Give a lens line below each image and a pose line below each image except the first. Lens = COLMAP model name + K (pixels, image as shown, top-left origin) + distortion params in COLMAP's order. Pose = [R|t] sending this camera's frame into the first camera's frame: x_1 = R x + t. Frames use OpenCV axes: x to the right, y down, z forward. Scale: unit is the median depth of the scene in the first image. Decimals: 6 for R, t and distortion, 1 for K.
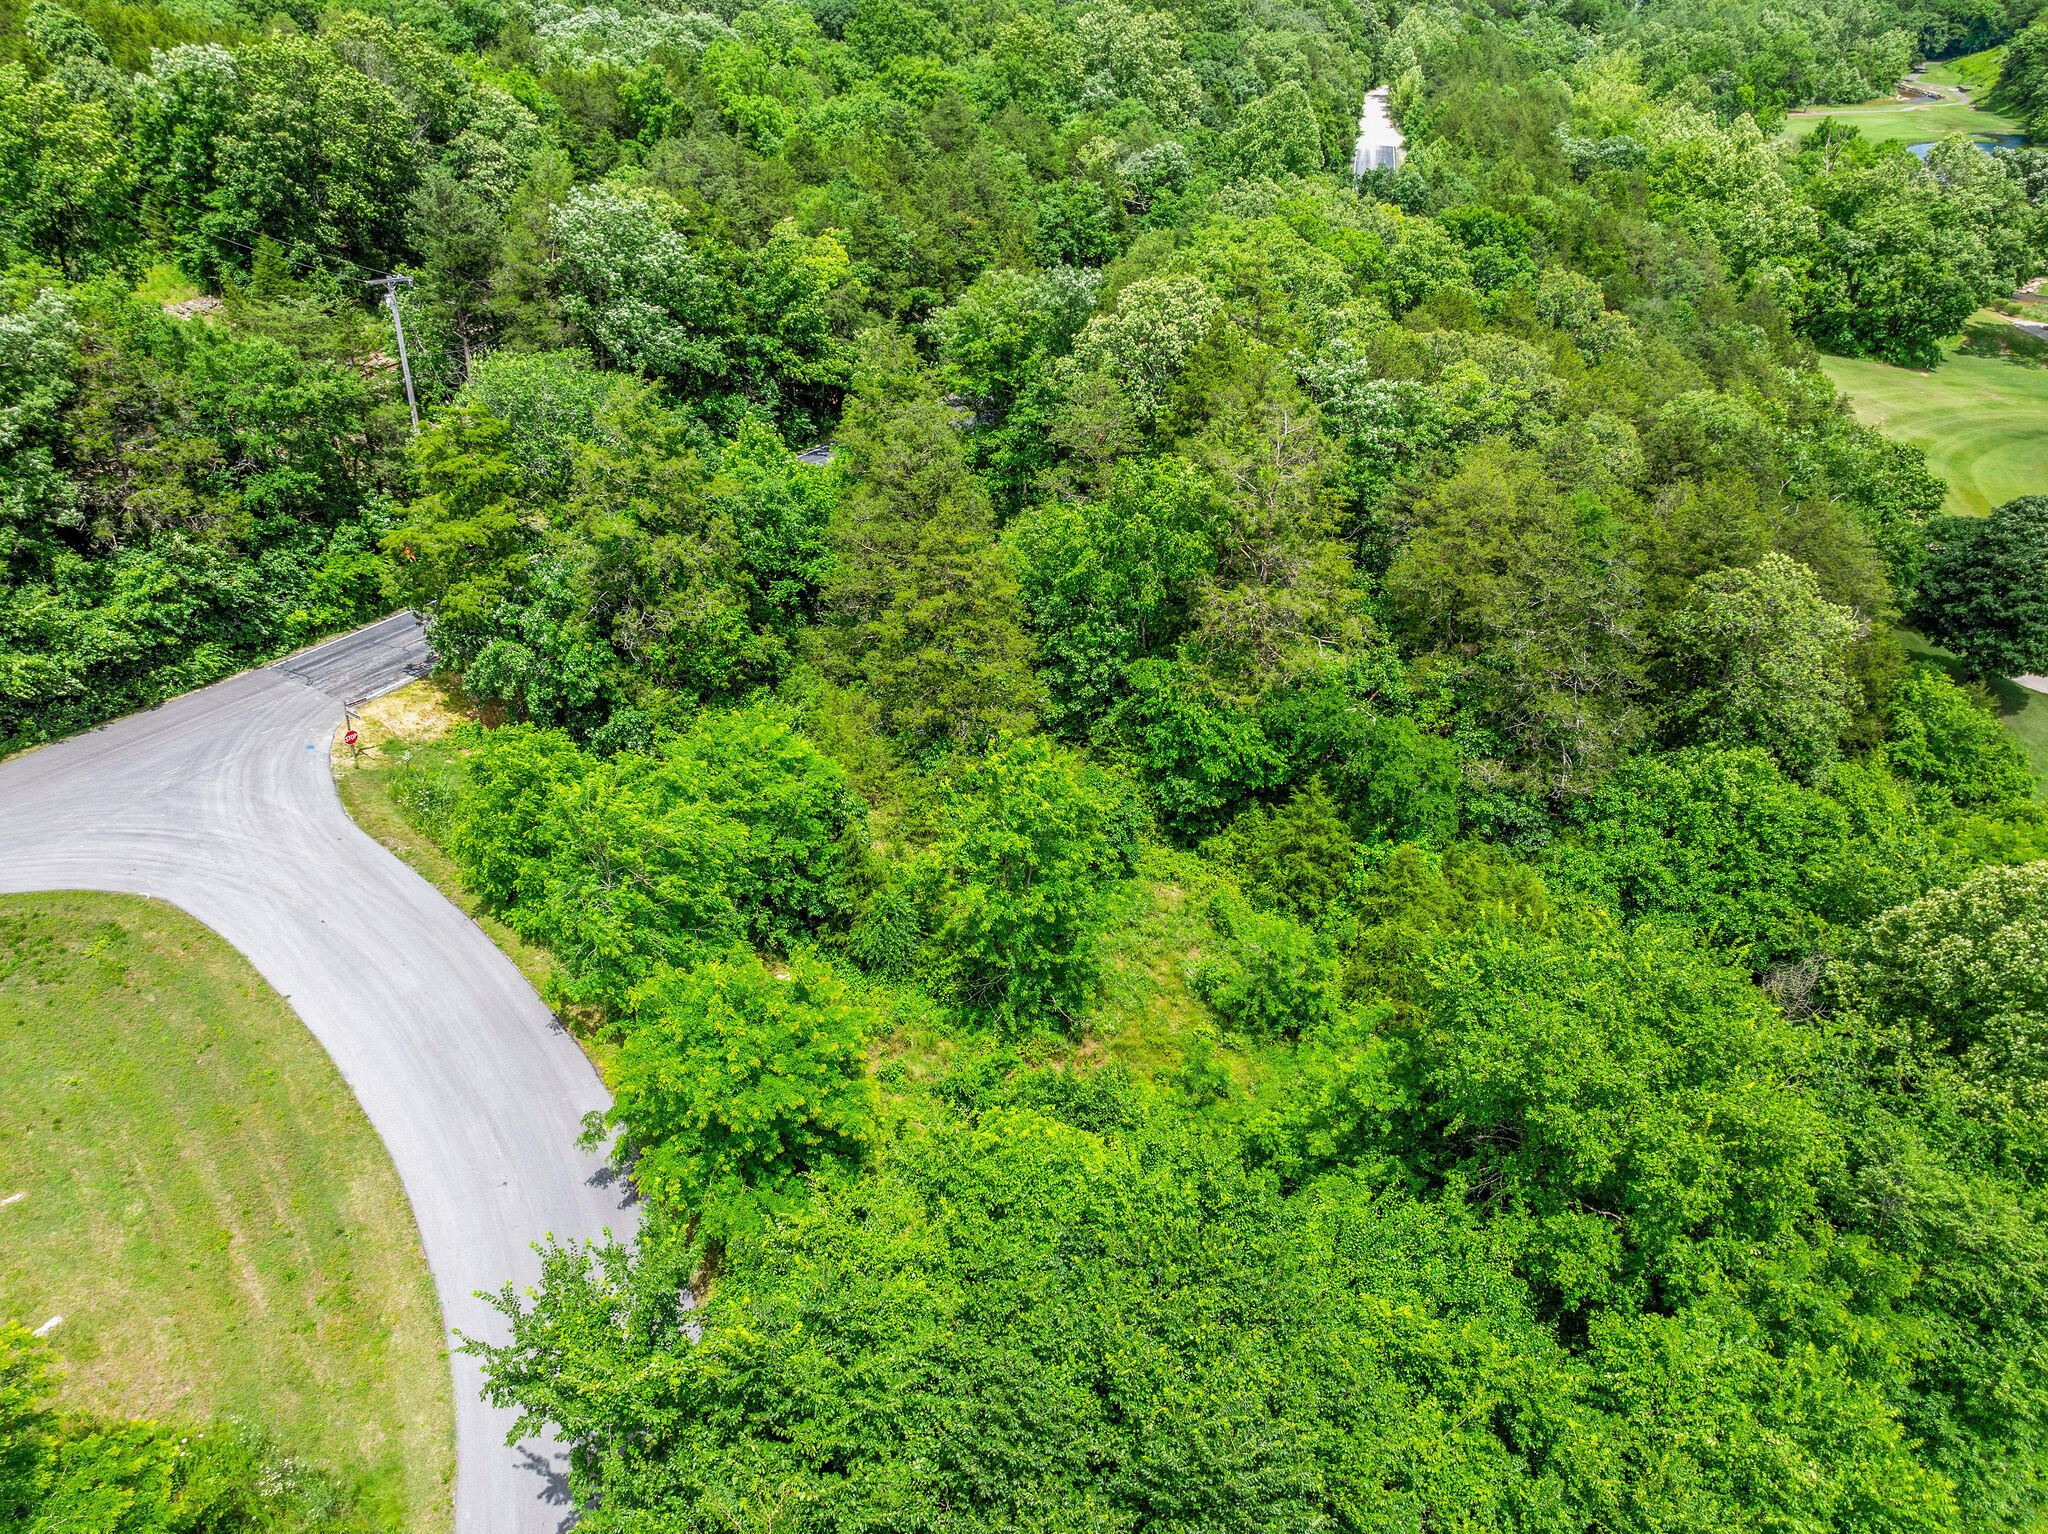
lens RADIAL K [[1451.0, 0, 1028.3], [0, 1451.0, 758.7], [0, 0, 1]] dist [-0.055299, 0.027226]
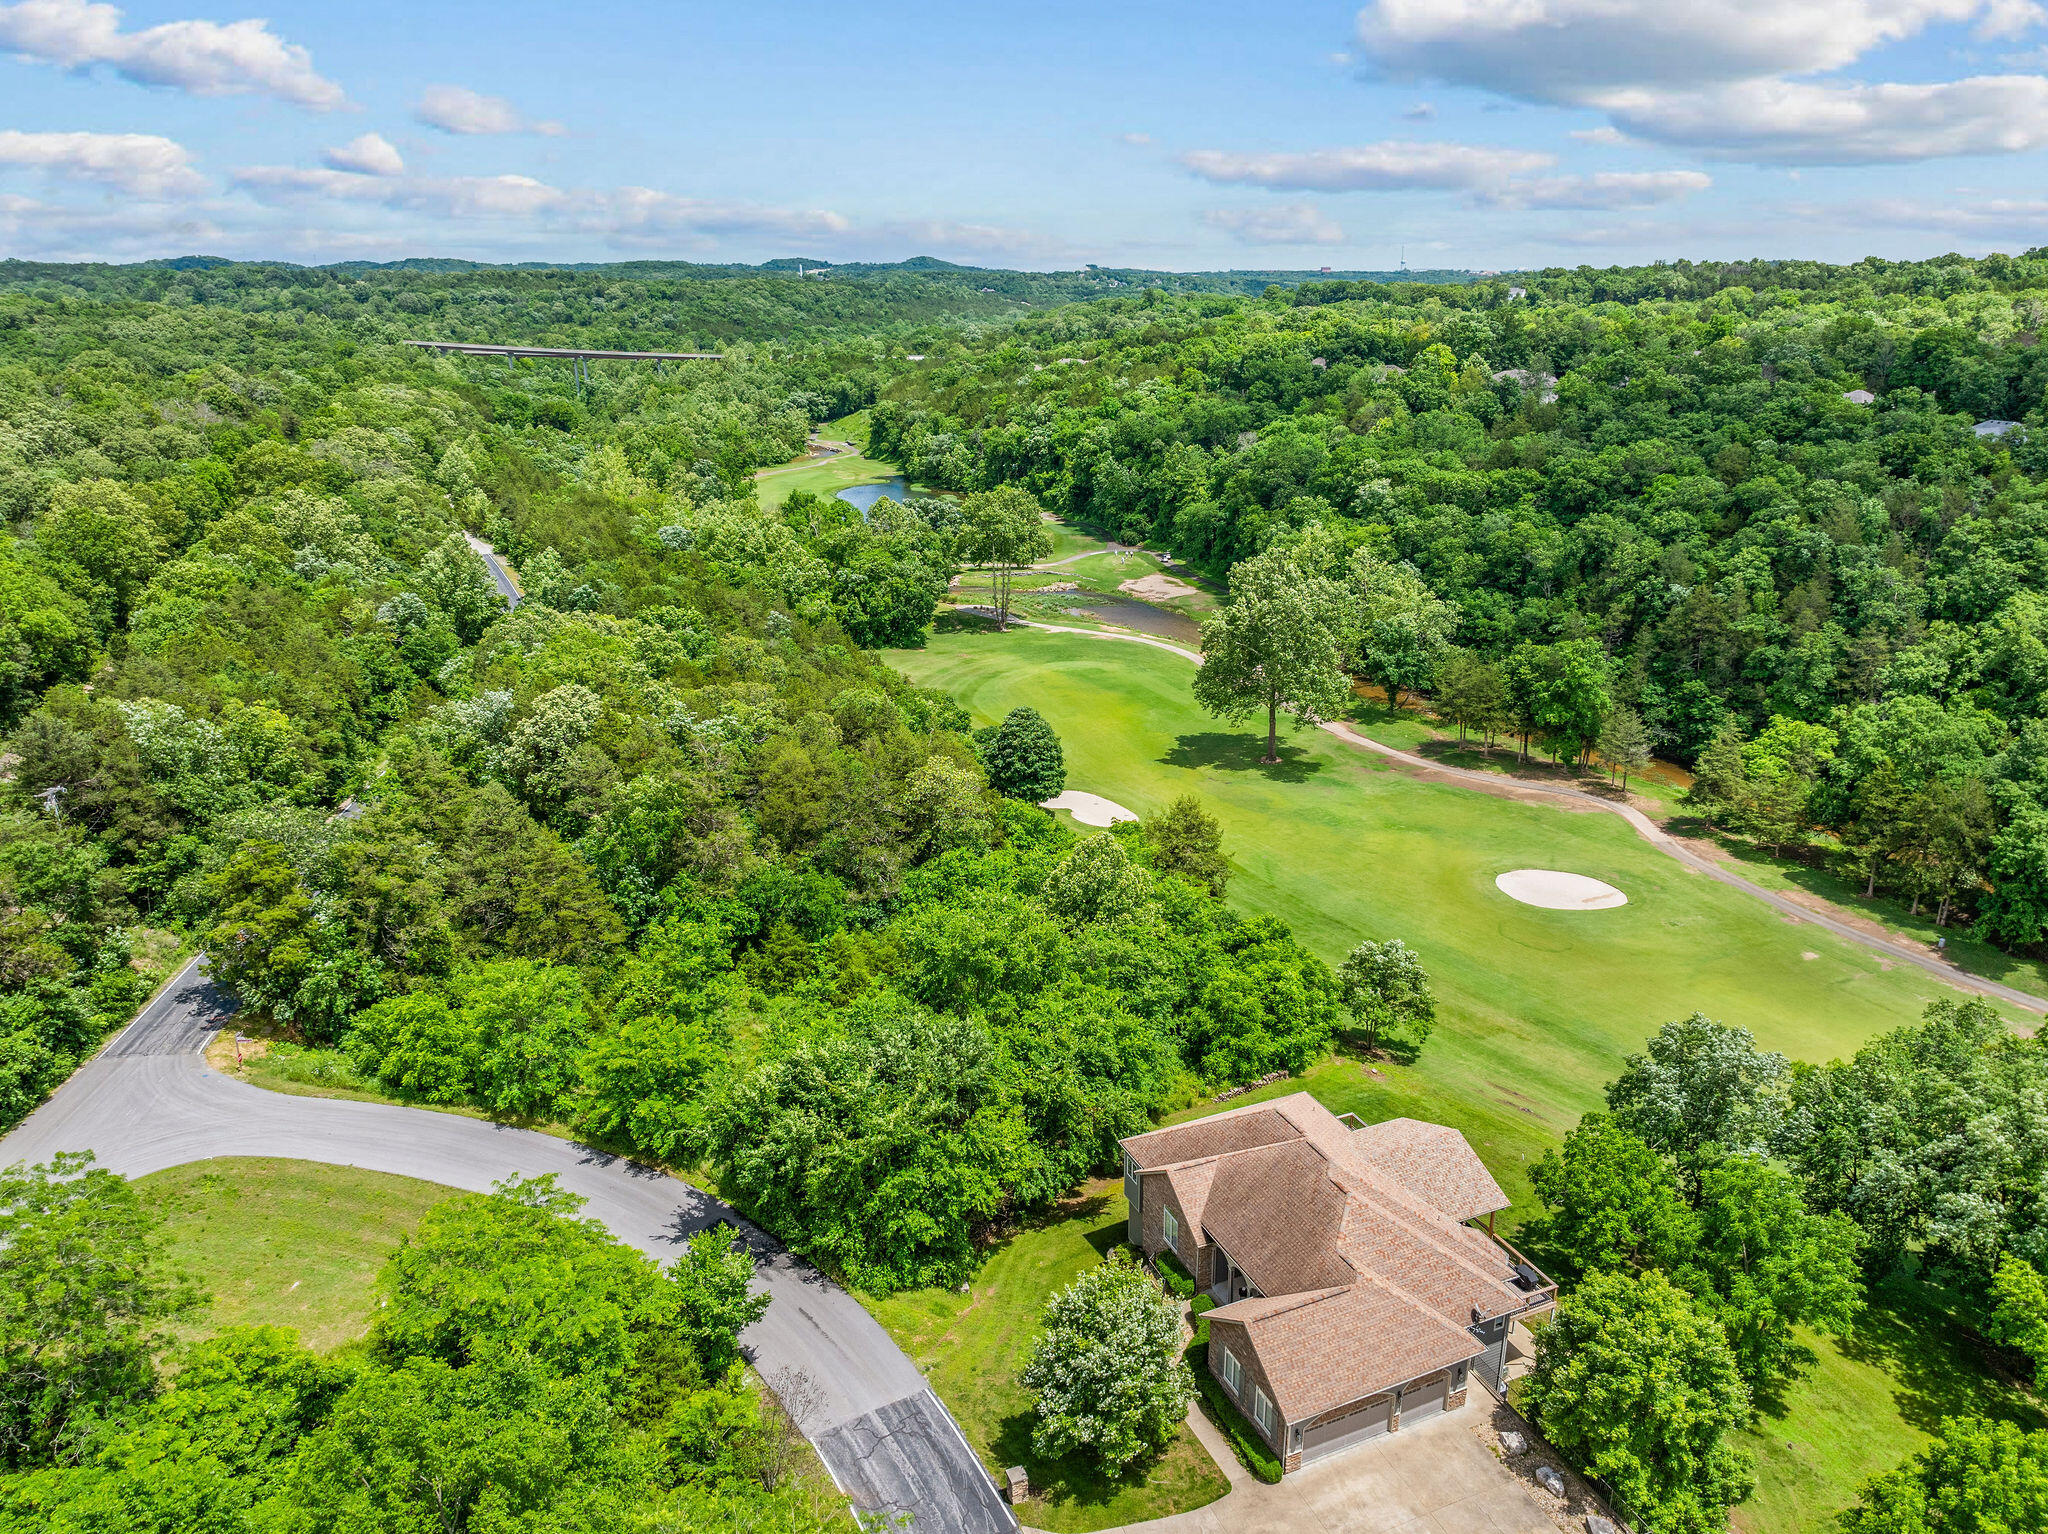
lens RADIAL K [[1451.0, 0, 1030.3], [0, 1451.0, 770.8], [0, 0, 1]] dist [-0.055299, 0.027226]
pose [[0.777660, -0.219888, 0.588977, -0.583631], [0.343448, 0.933279, -0.105044, 0.136489], [-0.526582, 0.283971, 0.801294, -0.701329]]
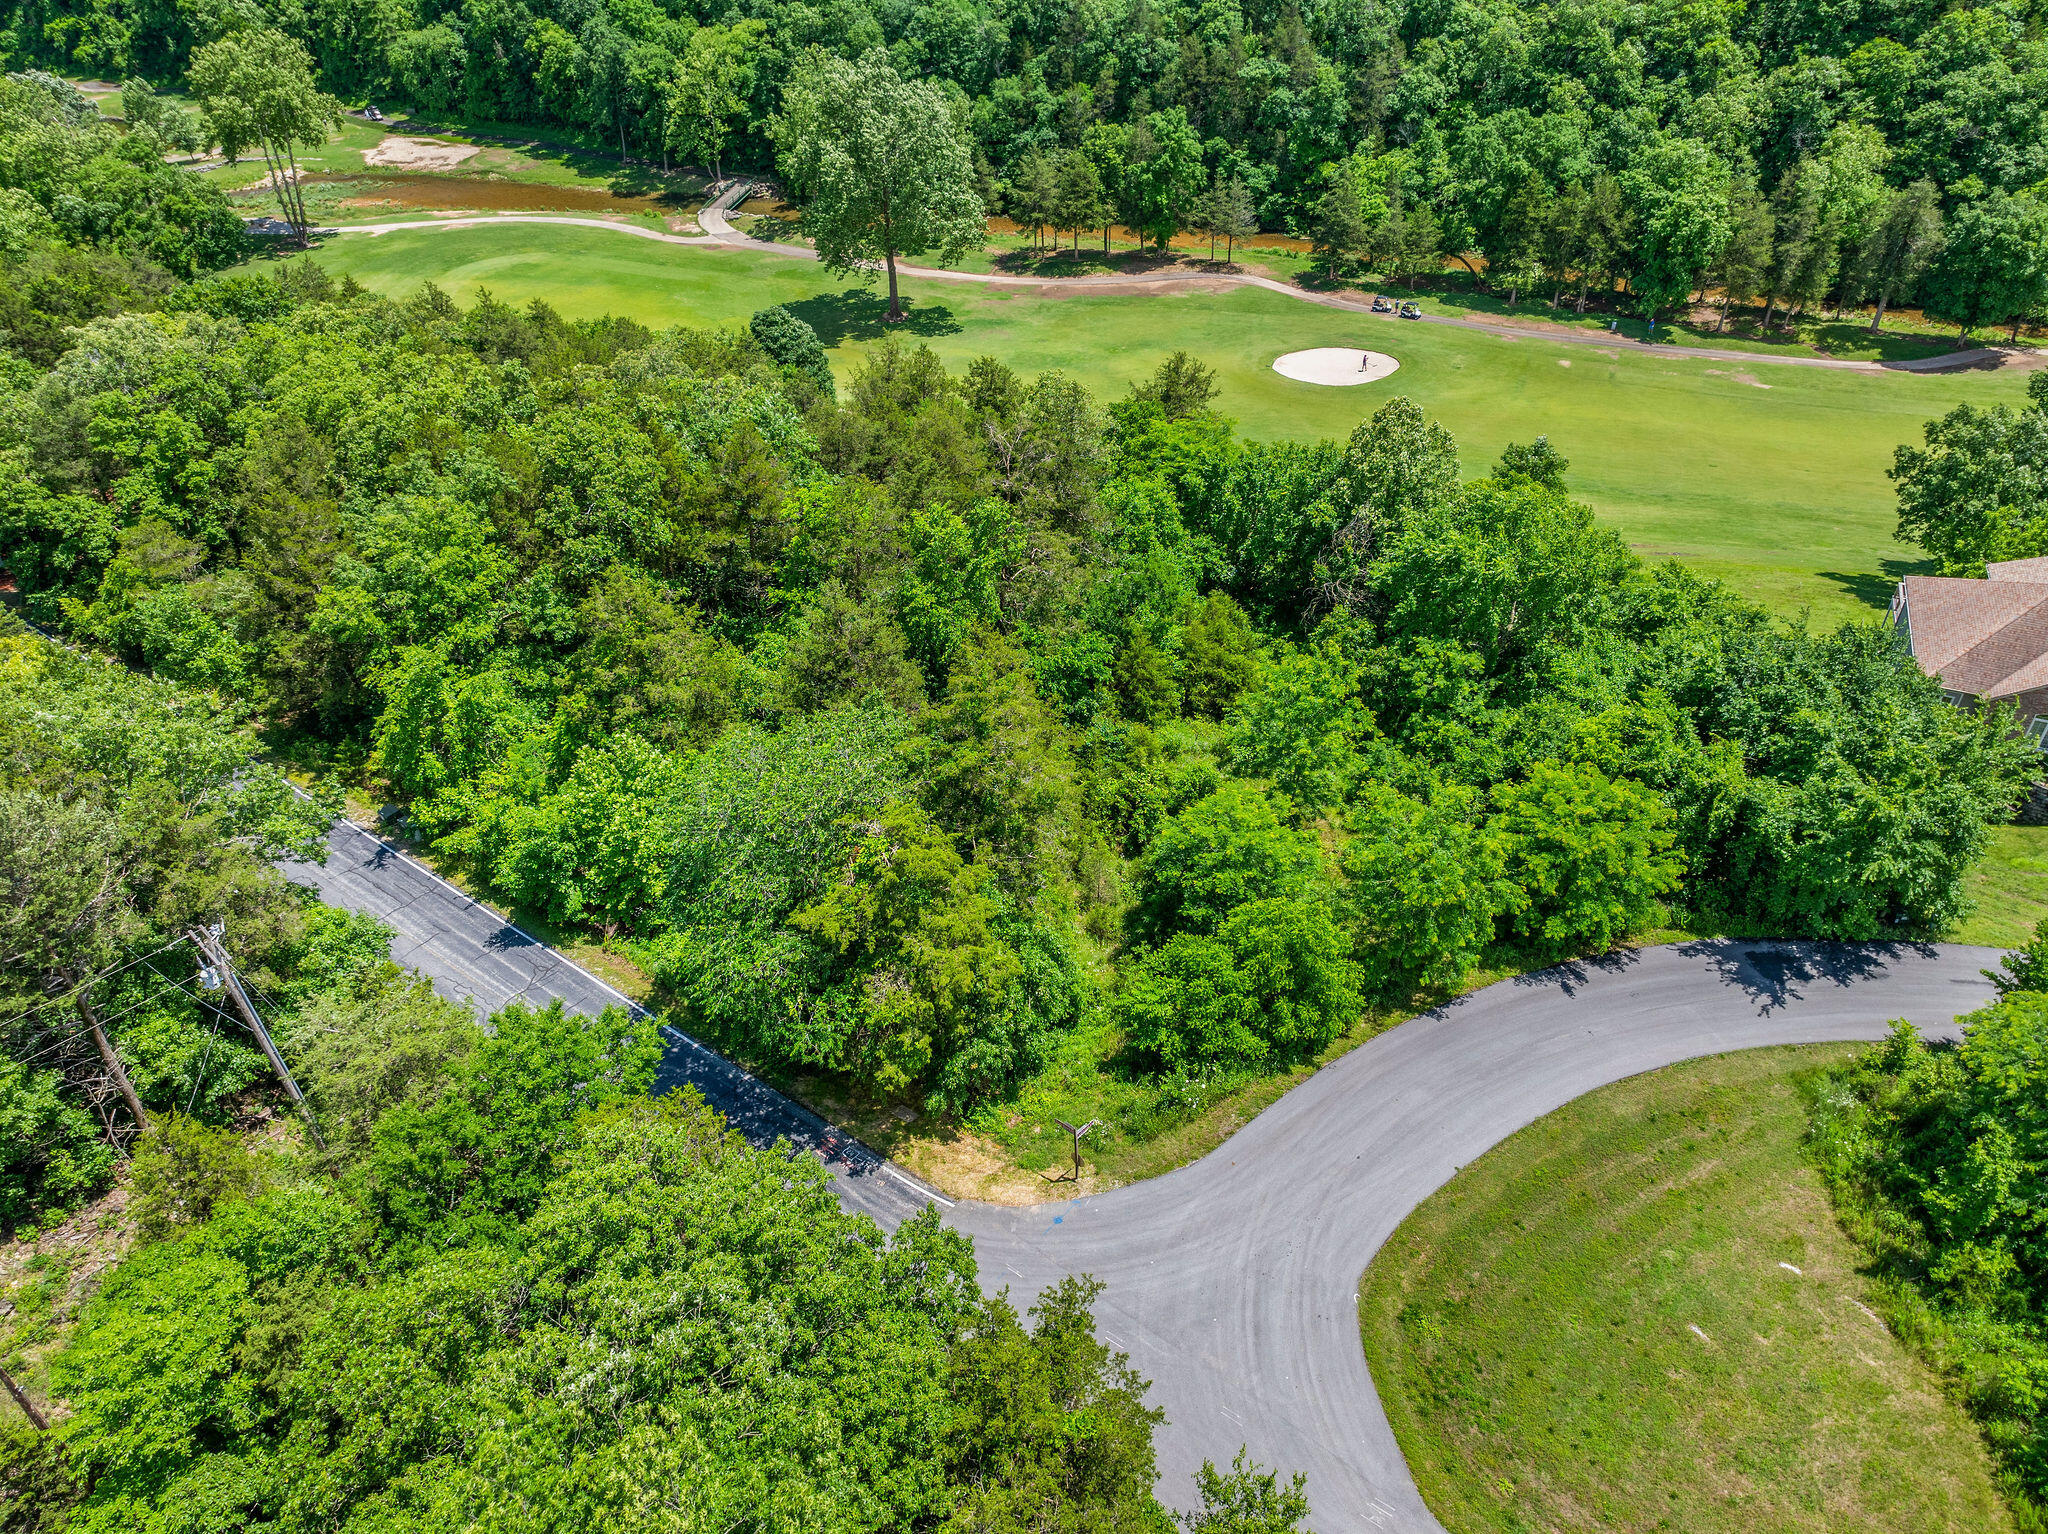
lens RADIAL K [[1451.0, 0, 1029.5], [0, 1451.0, 768.5], [0, 0, 1]] dist [-0.055299, 0.027226]
pose [[0.136952, -0.602042, 0.786632, -0.920499], [0.523010, 0.718351, 0.458728, -0.543384], [-0.841252, 0.348593, 0.413254, 0.523082]]
